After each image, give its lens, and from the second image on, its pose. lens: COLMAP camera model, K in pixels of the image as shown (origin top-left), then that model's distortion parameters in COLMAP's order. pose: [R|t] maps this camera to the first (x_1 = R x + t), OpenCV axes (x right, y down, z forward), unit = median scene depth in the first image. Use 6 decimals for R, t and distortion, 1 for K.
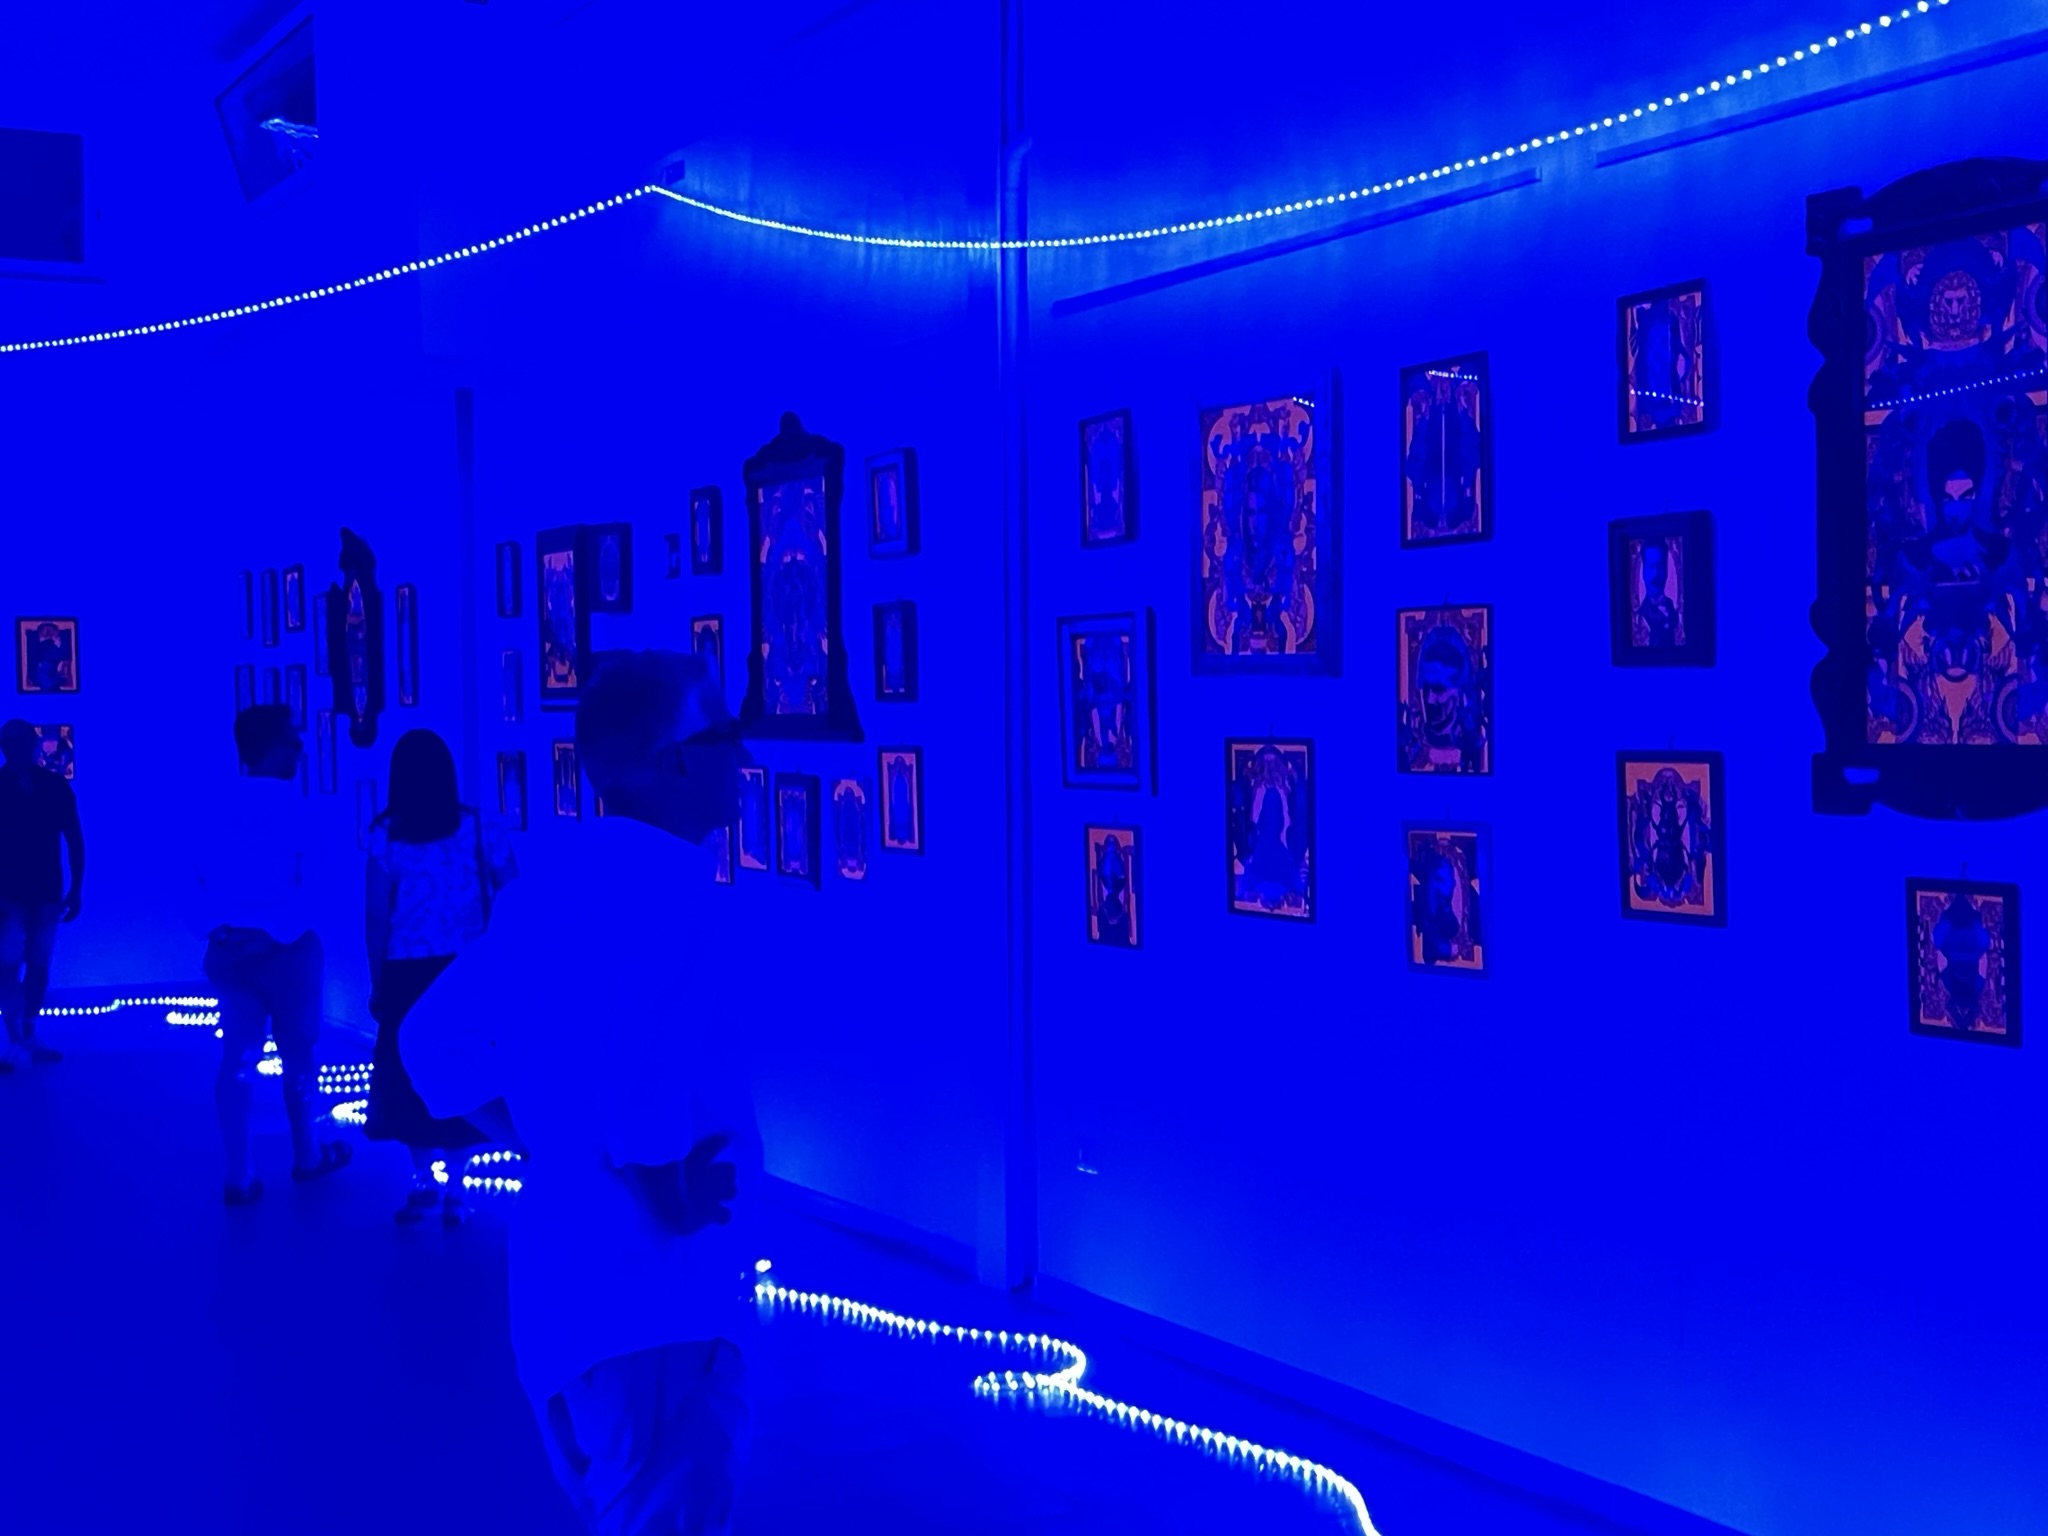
lens RADIAL K [[2715.2, 0, 1027.5], [0, 2715.2, 796.5], [0, 0, 1]] dist [0.215513, -0.883067]
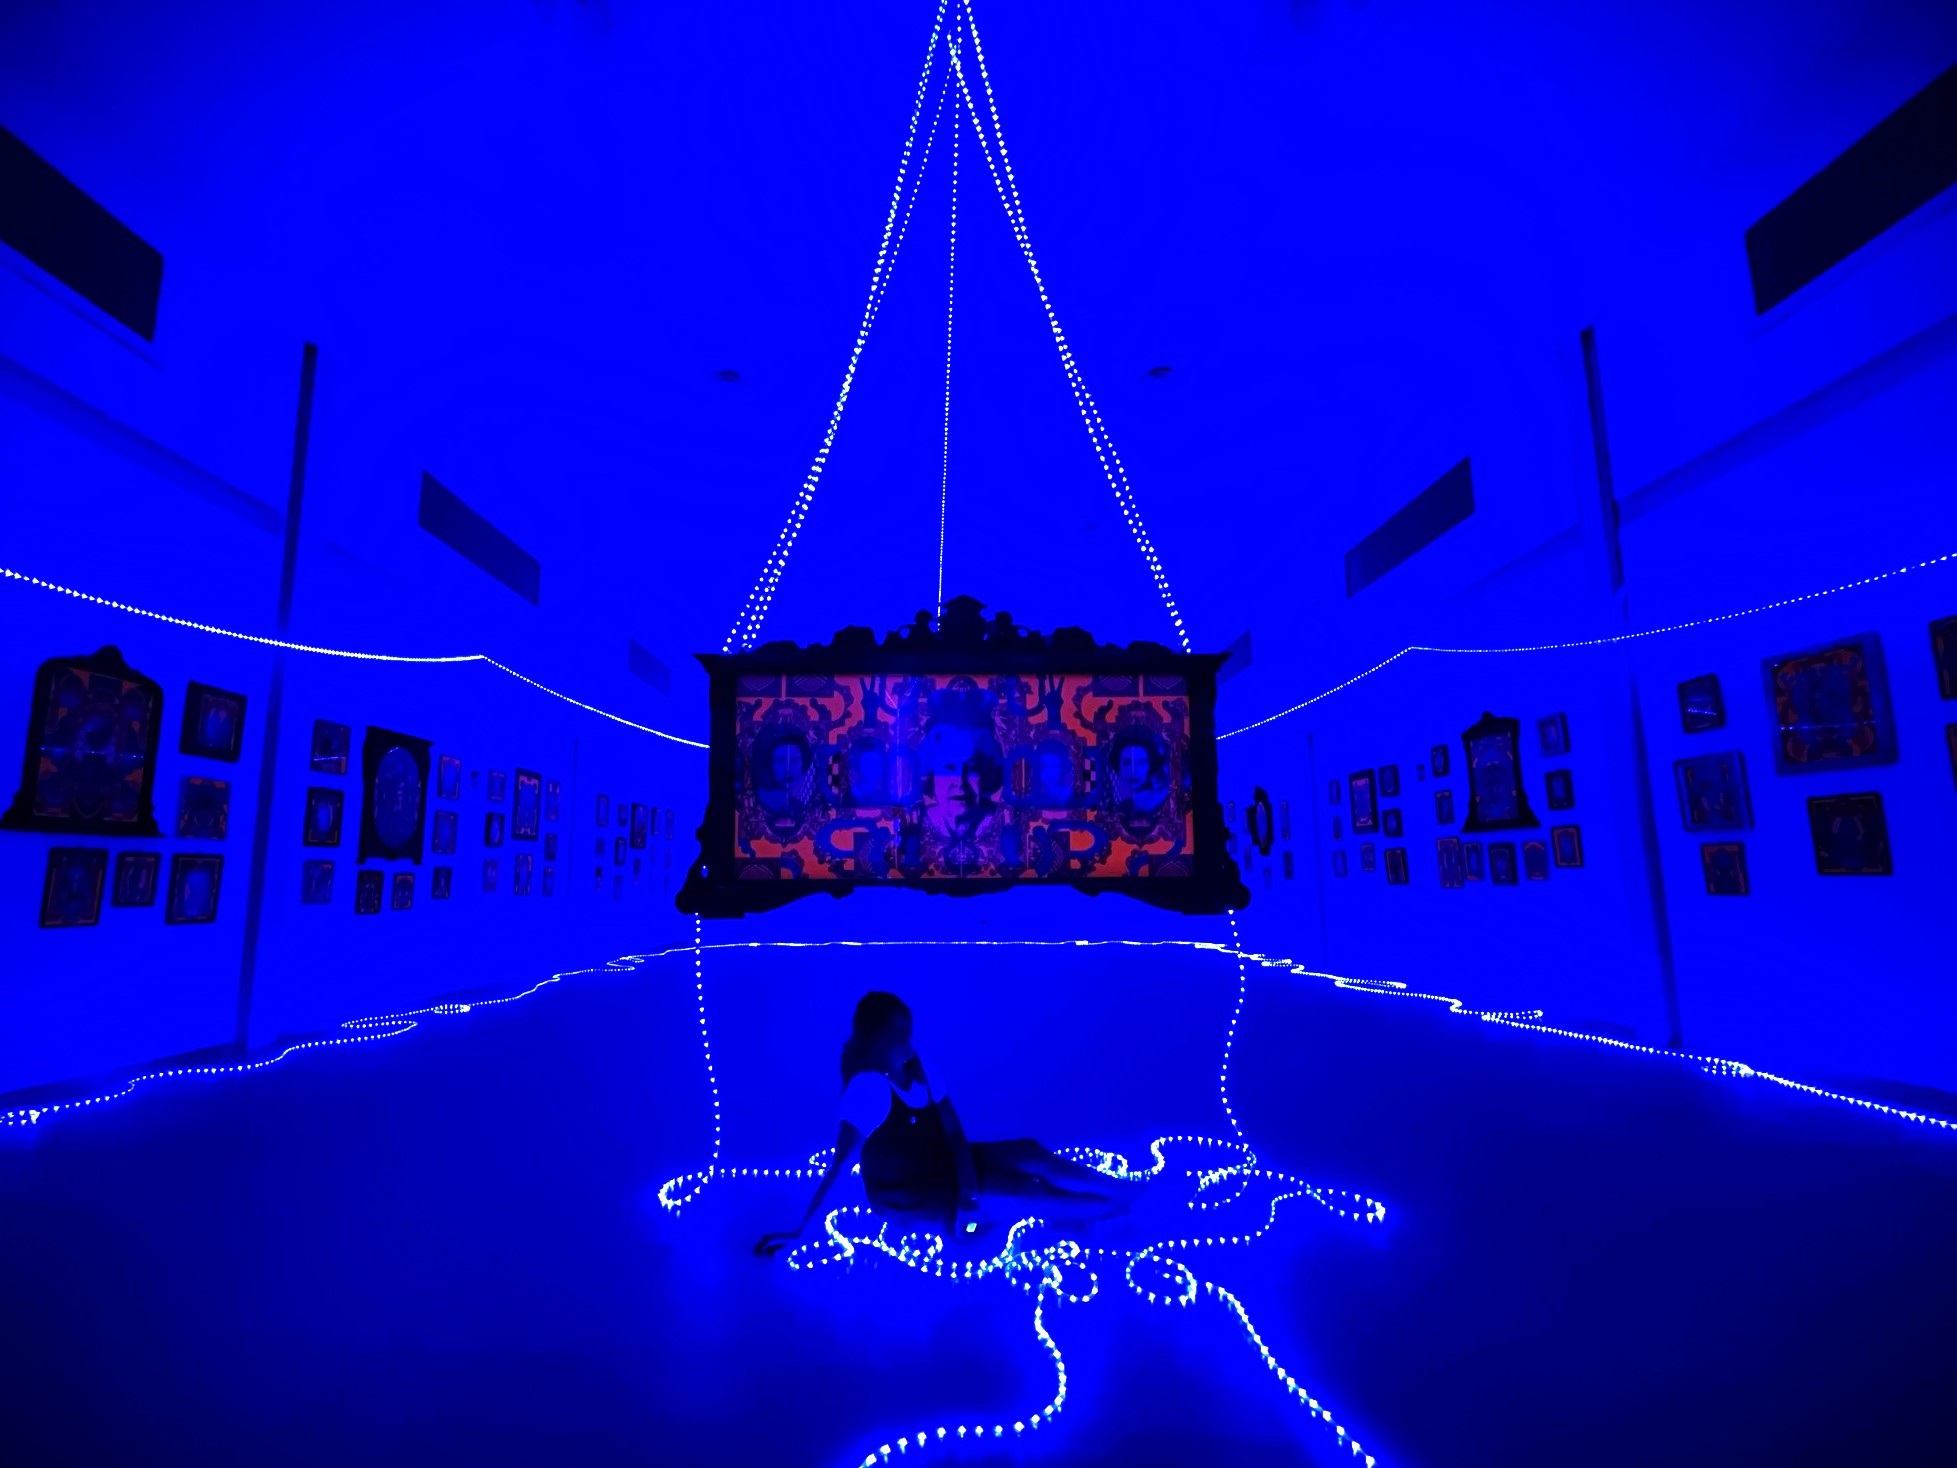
lens RADIAL K [[803.2, 0, 917.0], [0, 803.2, 777.5], [0, 0, 1]] dist [0.014873, -0.000072]
pose [[0.866156, -0.066092, -0.495384, -0.257758], [-0.011038, 0.988446, -0.151173, 0.075057], [0.499652, 0.136408, 0.855419, 0.032398]]
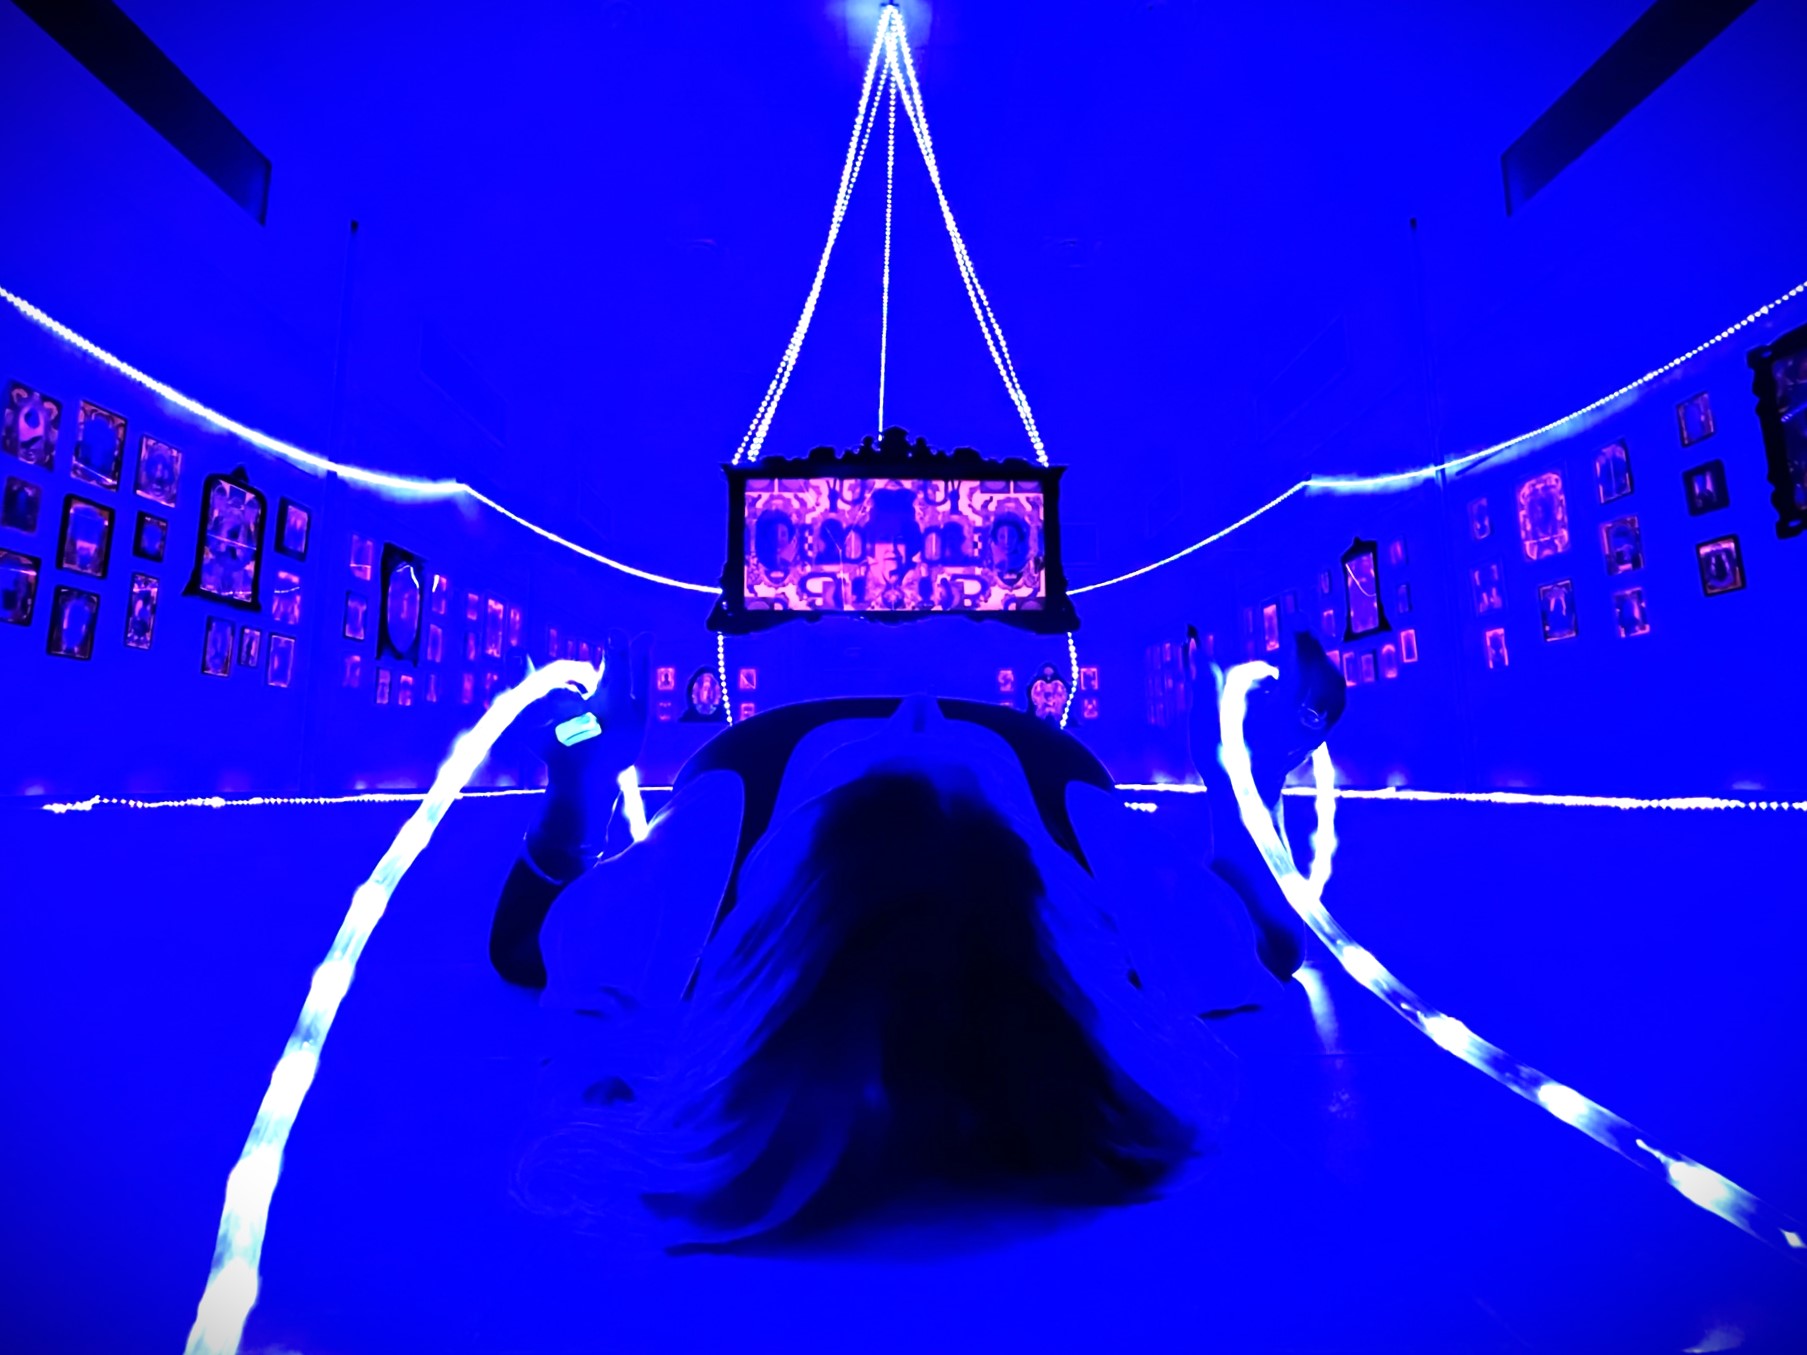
lens RADIAL K [[948.5, 0, 871.6], [0, 948.5, 640.8], [0, 0, 1]] dist [-0.044507, 0.017498]
pose [[0.870738, -0.070054, -0.486732, -0.076826], [-0.012382, 0.986363, -0.164116, 0.228803], [0.491591, 0.148929, 0.857997, -0.278520]]
